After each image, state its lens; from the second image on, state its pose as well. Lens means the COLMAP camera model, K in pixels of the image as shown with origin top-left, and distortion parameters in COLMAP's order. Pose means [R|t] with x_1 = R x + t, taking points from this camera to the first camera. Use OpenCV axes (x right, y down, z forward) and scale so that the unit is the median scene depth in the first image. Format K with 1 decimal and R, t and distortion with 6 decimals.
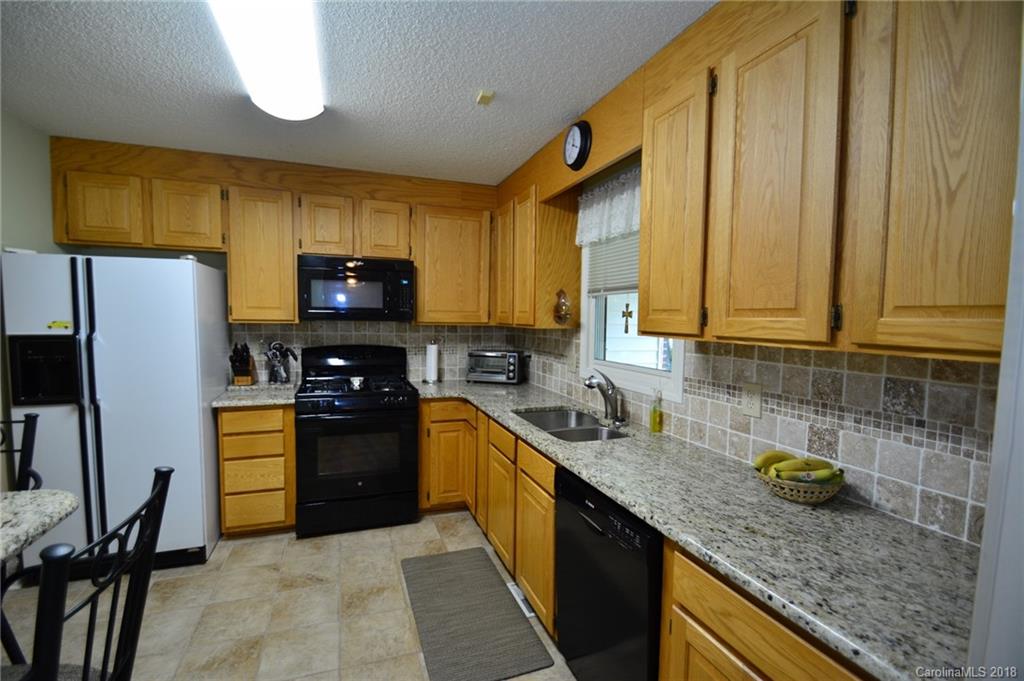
lens RADIAL K [[464.8, 0, 502.3], [0, 464.8, 343.1], [0, 0, 1]] dist [0.002717, -0.000503]
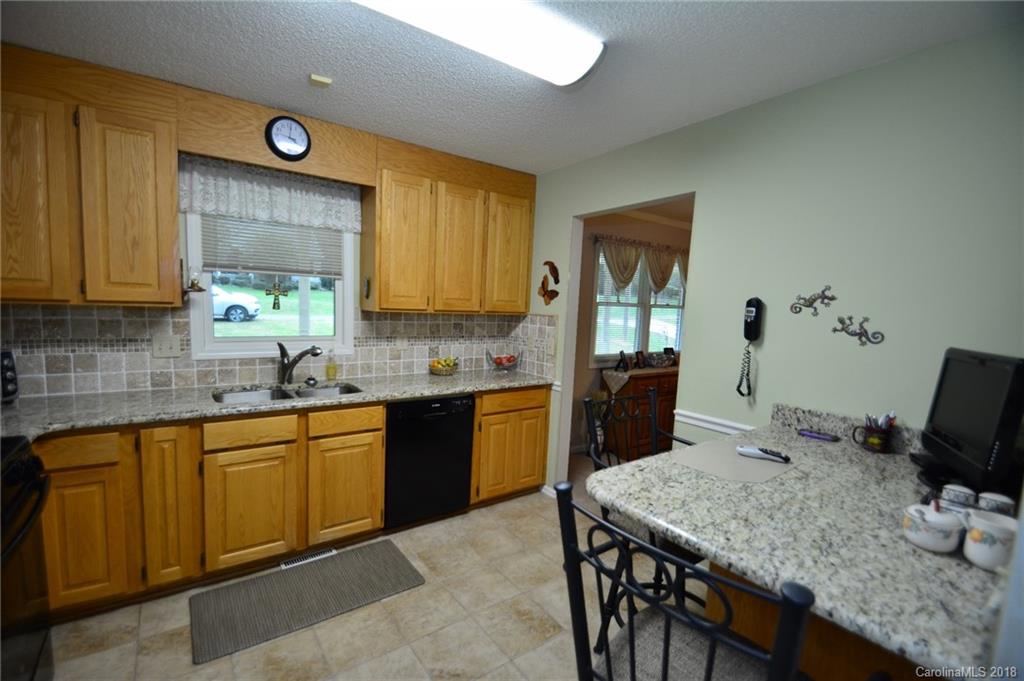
lens RADIAL K [[464.8, 0, 507.1], [0, 464.8, 341.6], [0, 0, 1]] dist [0.002717, -0.000503]
pose [[-0.312439, -0.098677, 0.944799, -1.191370], [0.014993, 0.993954, 0.108769, -0.069469], [-0.949819, 0.048149, -0.309071, 0.968091]]
